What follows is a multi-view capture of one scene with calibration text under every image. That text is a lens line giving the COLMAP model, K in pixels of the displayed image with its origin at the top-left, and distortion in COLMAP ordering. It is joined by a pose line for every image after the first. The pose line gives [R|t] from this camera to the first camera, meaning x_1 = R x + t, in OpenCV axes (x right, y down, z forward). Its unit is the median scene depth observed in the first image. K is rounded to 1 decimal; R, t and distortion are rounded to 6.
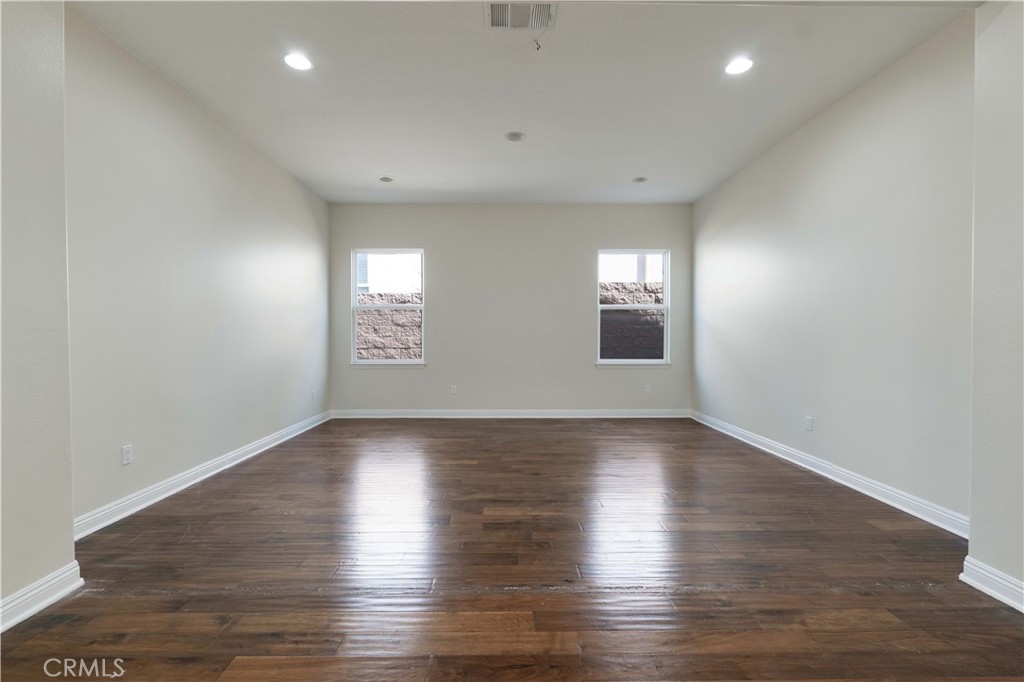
lens RADIAL K [[439.8, 0, 508.0], [0, 439.8, 340.9], [0, 0, 1]] dist [-0.007882, 0.000223]
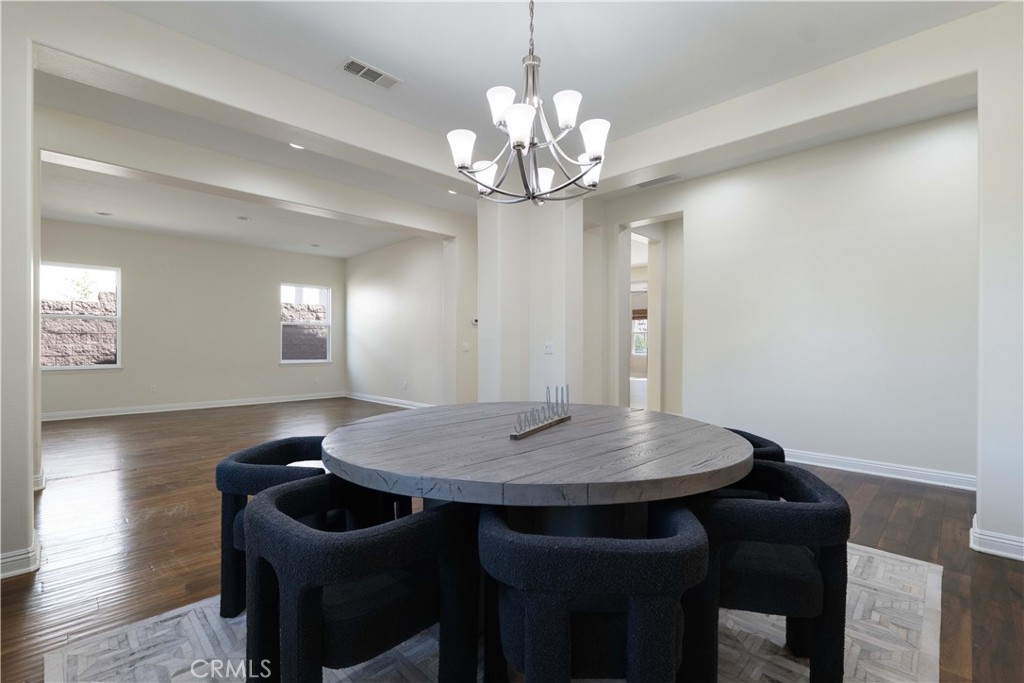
lens RADIAL K [[434.7, 0, 508.9], [0, 434.7, 345.0], [0, 0, 1]] dist [-0.000324, 0.000085]
pose [[0.705025, 0.000469, 0.709183, -0.219591], [0.007375, 0.999941, -0.007994, 0.007521], [-0.709144, 0.010866, 0.704980, -0.411585]]
